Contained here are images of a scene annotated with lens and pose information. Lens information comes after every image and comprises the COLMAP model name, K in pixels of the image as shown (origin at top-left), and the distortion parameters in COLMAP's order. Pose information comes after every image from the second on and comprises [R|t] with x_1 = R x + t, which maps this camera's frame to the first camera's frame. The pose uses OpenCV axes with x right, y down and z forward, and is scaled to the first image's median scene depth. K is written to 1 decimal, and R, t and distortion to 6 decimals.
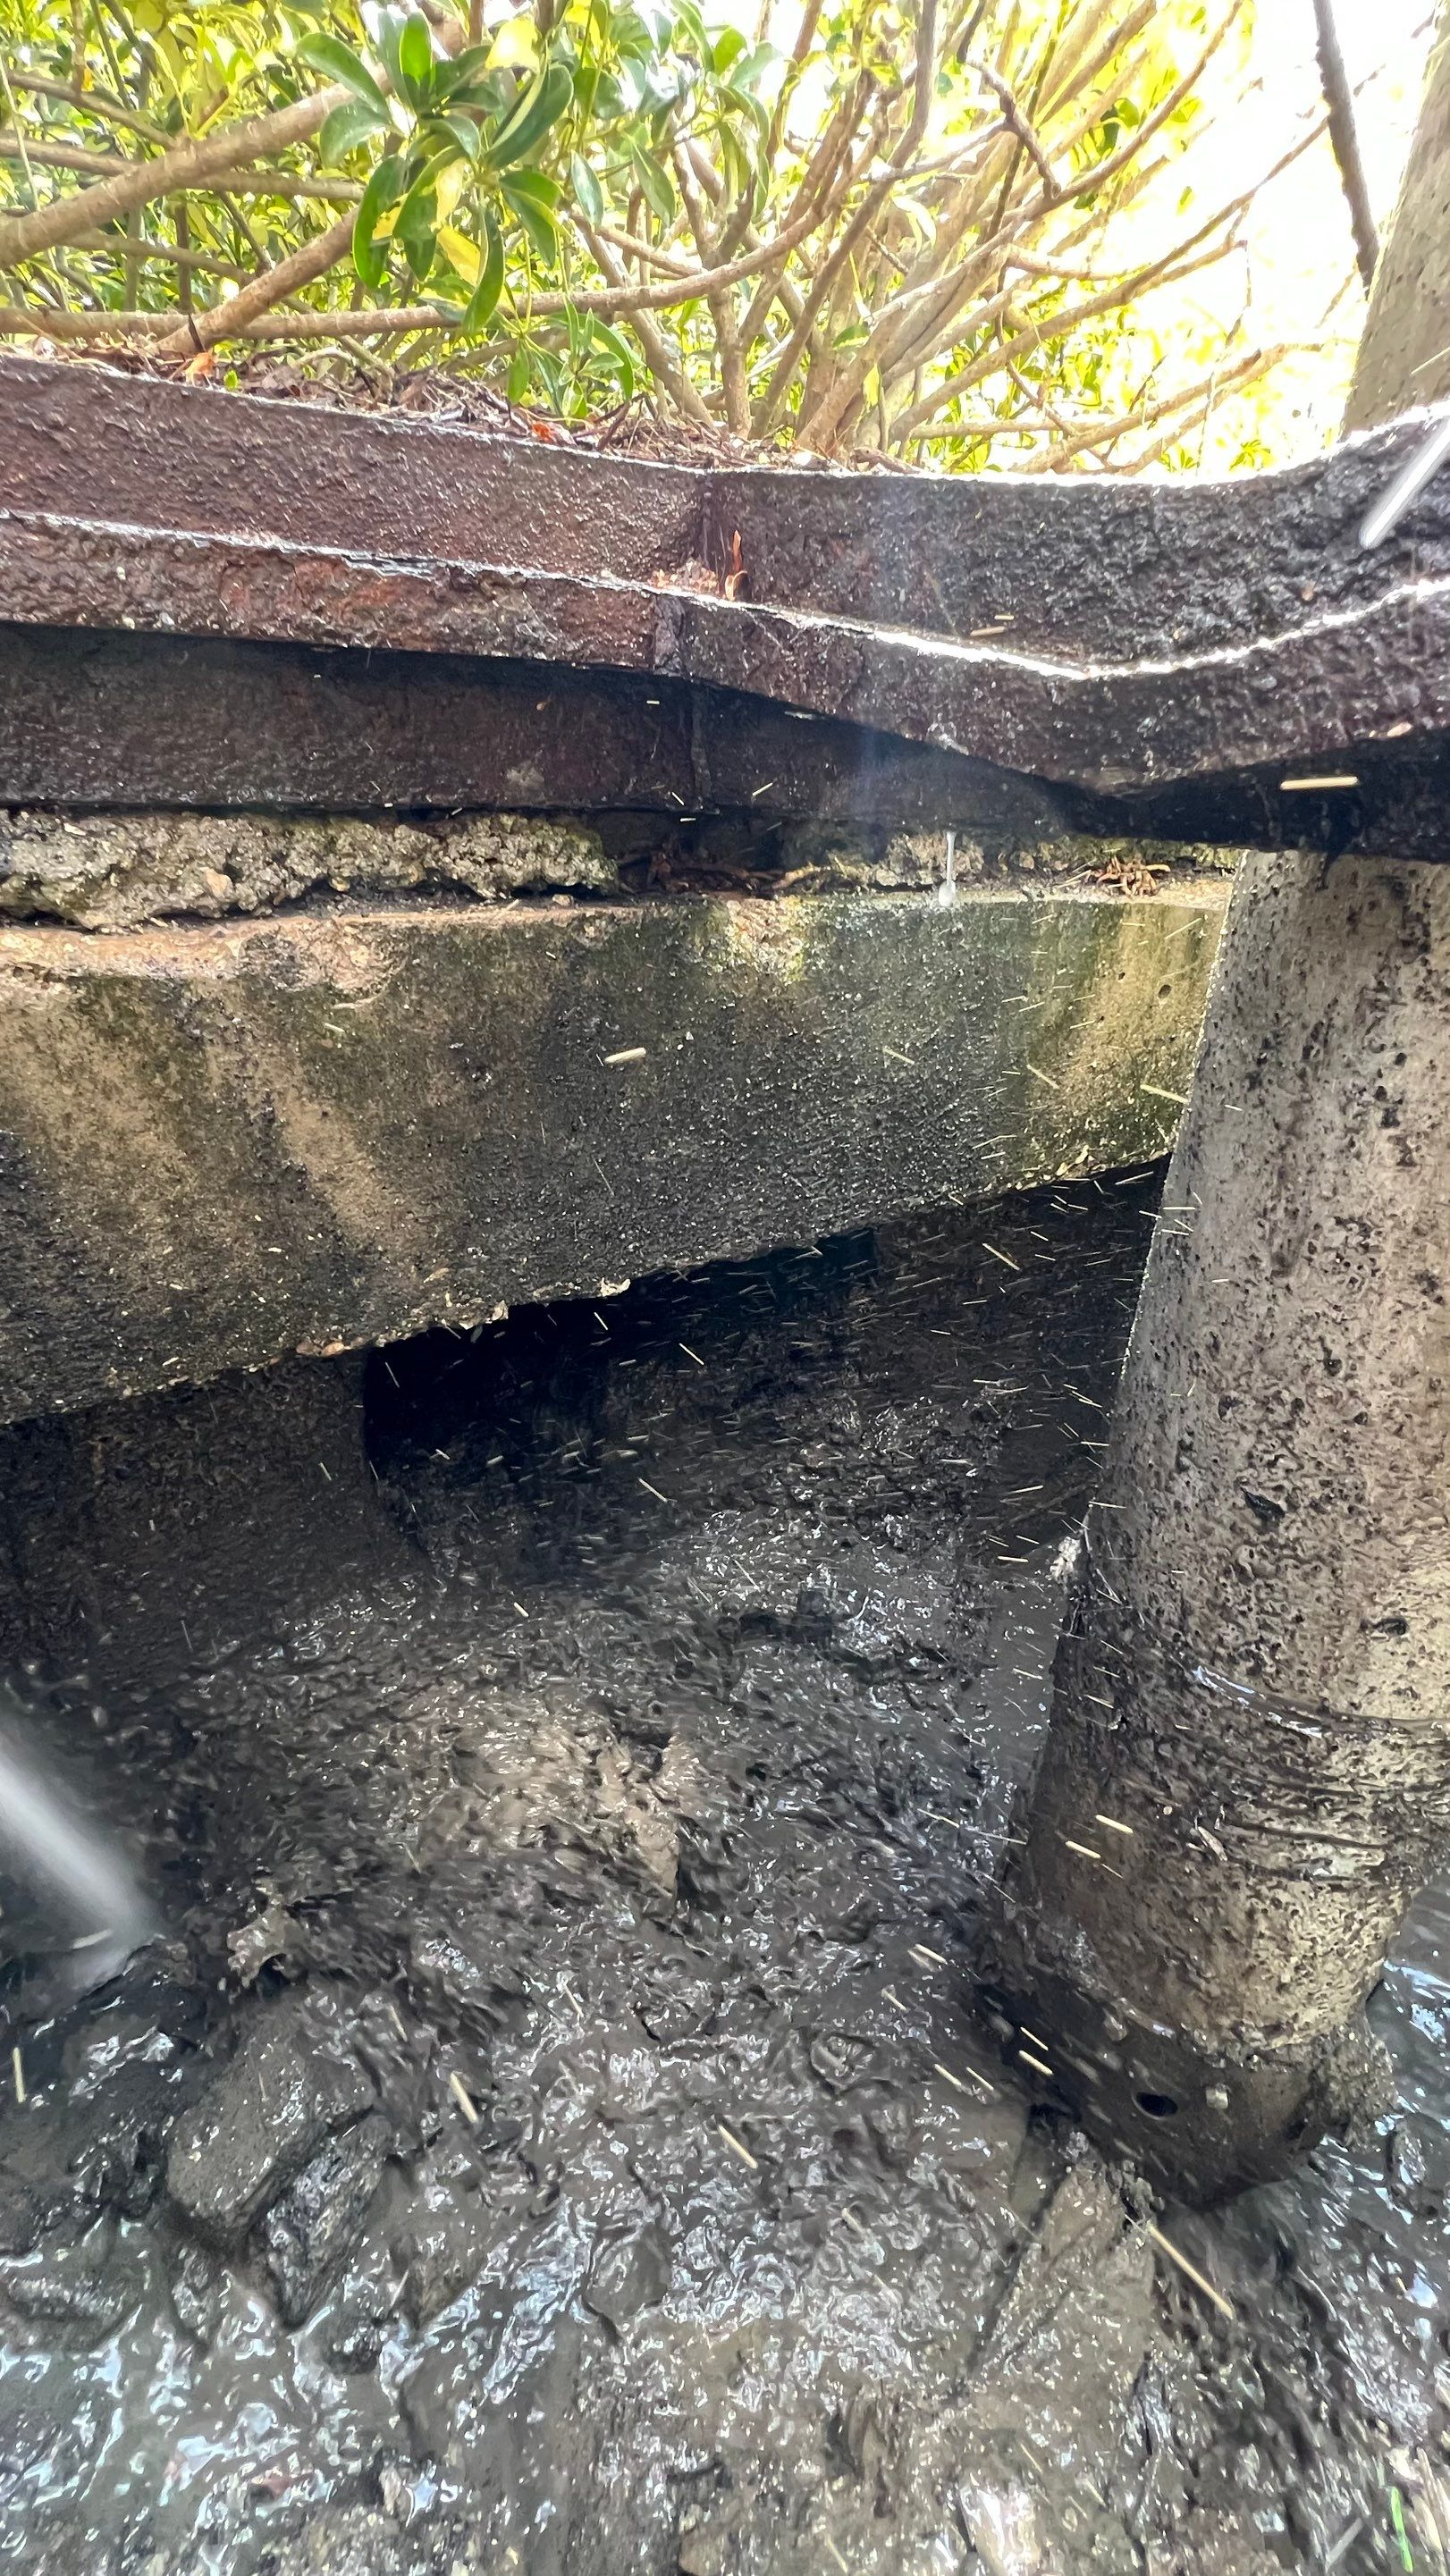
lens RADIAL K [[1029.4, 0, 725.0], [0, 1029.4, 1288.0], [0, 0, 1]] dist [-0.006967, 0.000352]
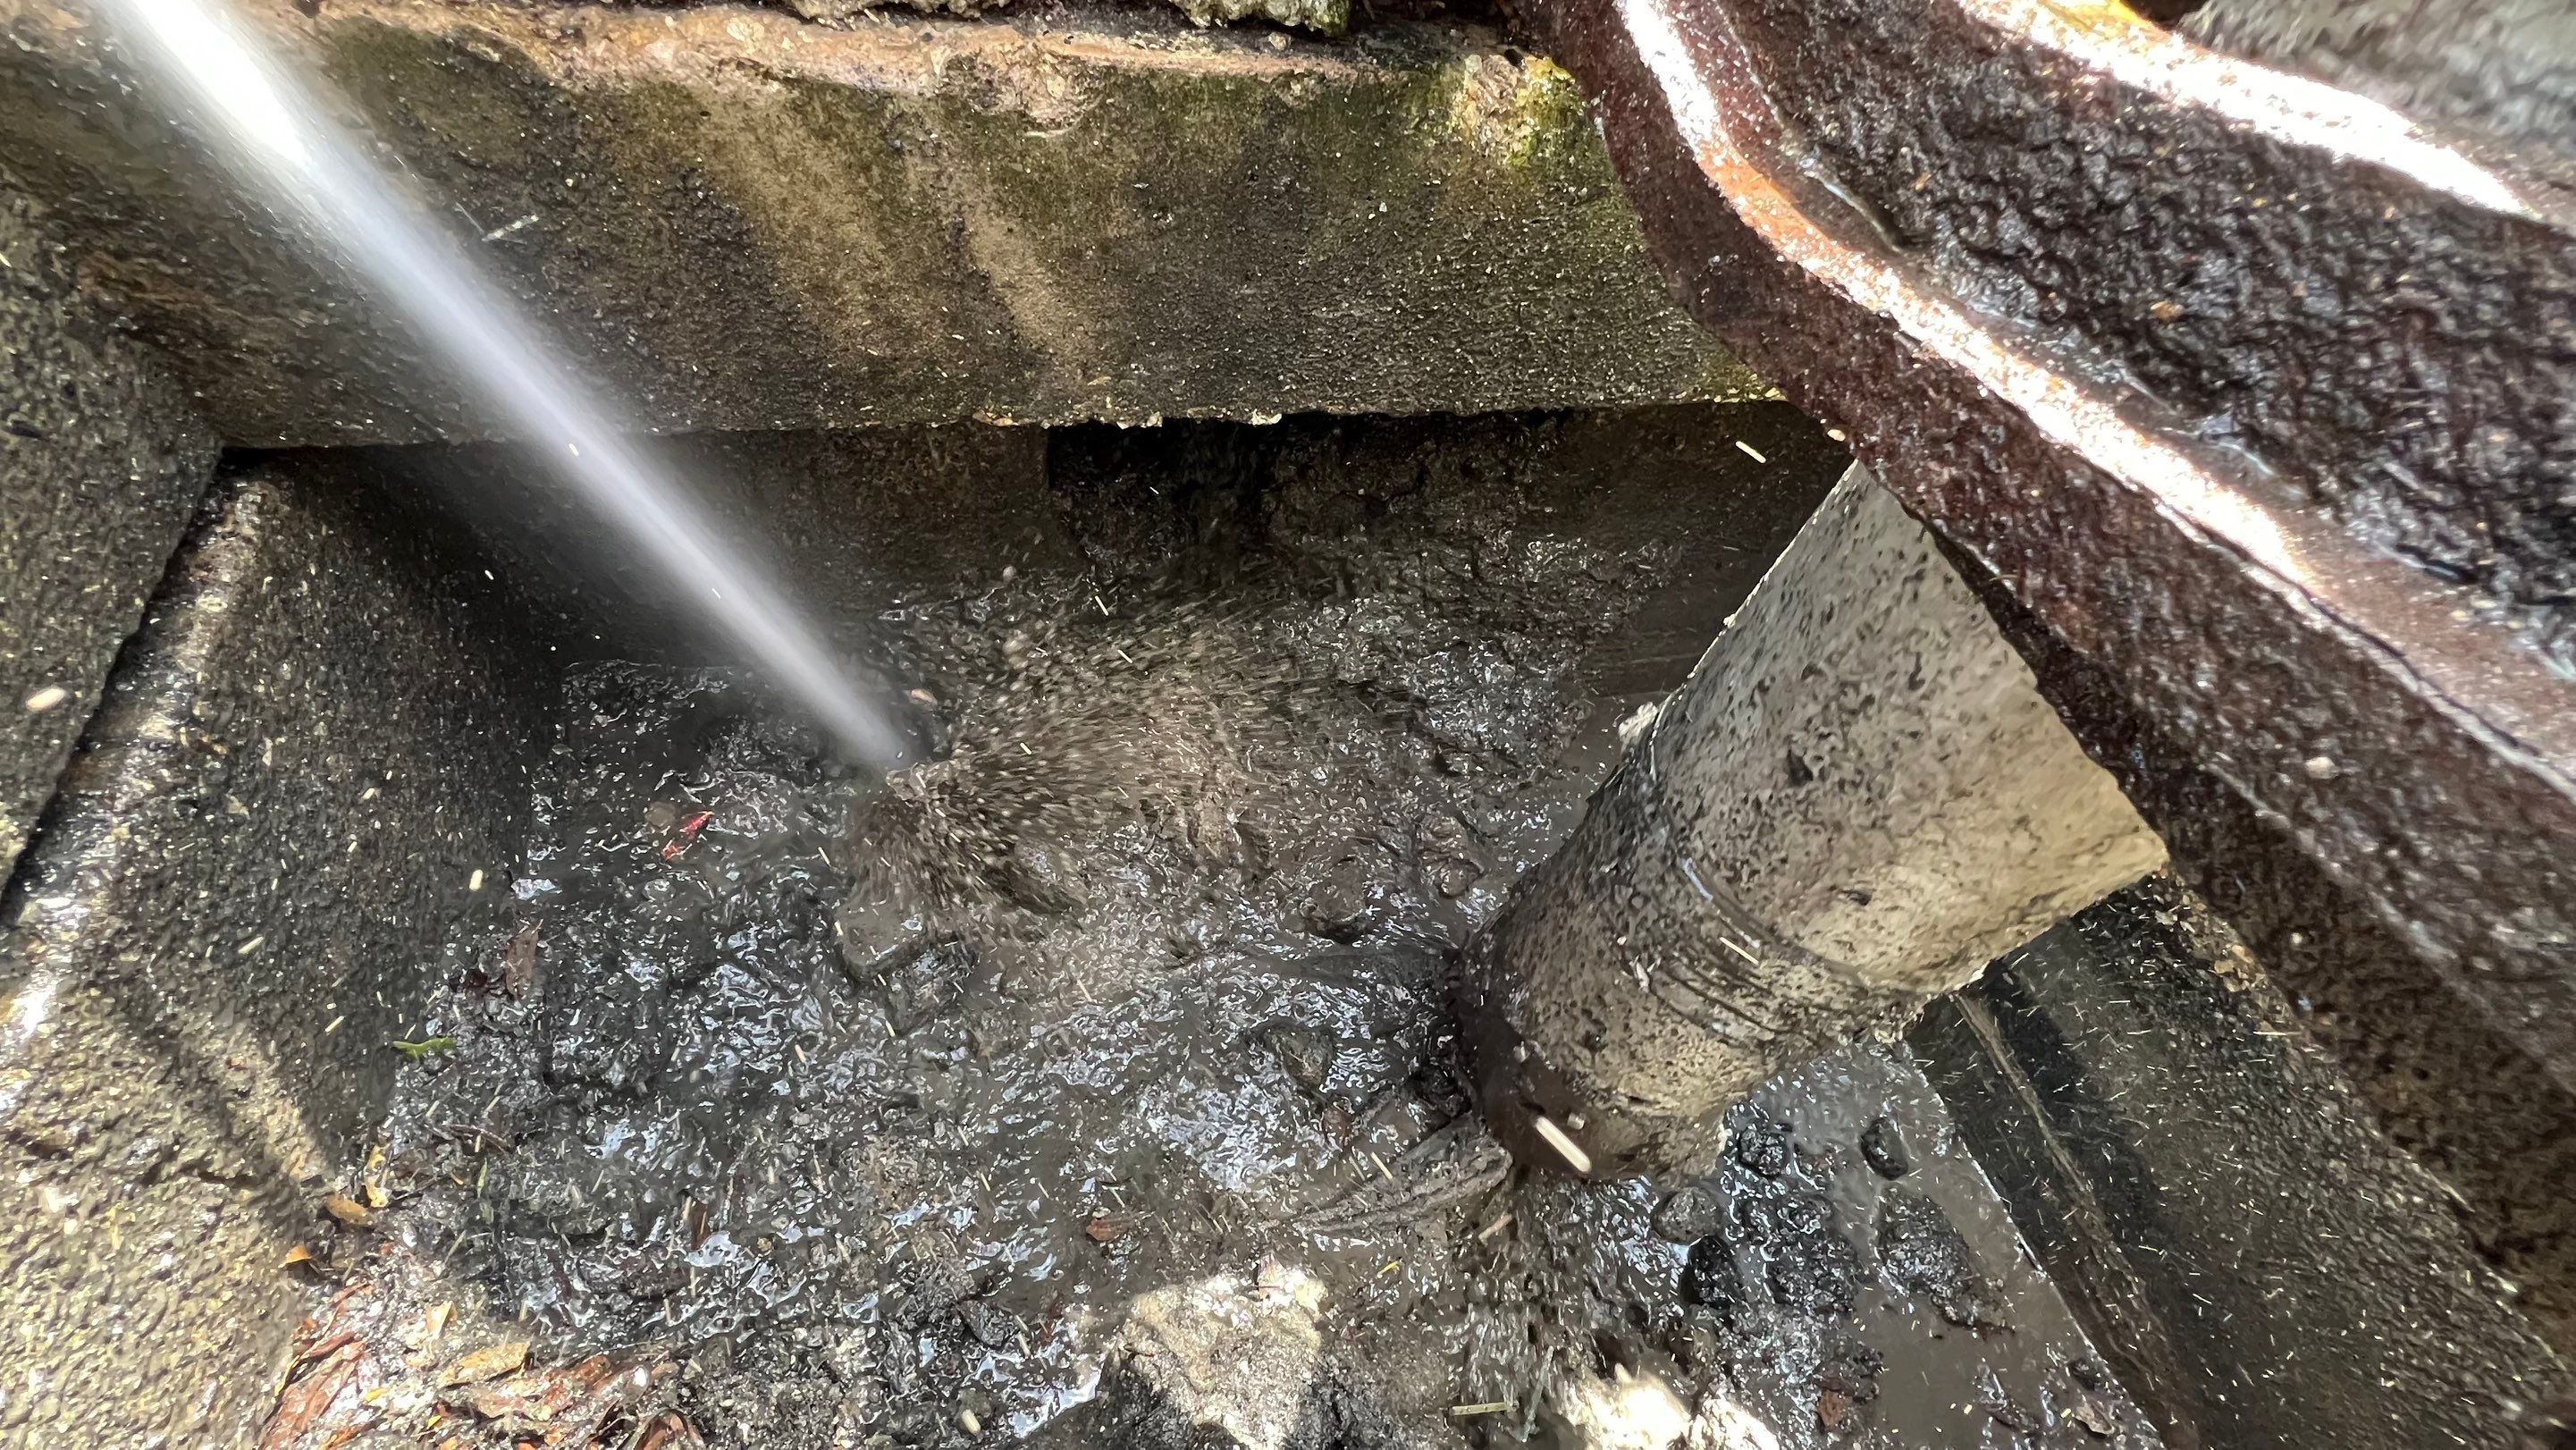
lens RADIAL K [[1029.4, 0, 1288.0], [0, 1029.4, 725.0], [0, 0, 1]] dist [-0.006967, 0.000352]
pose [[0.945153, 0.316619, -0.080233, 0.128688], [-0.249551, 0.858480, 0.448036, -0.269394], [0.210735, -0.403441, 0.890408, -0.095694]]
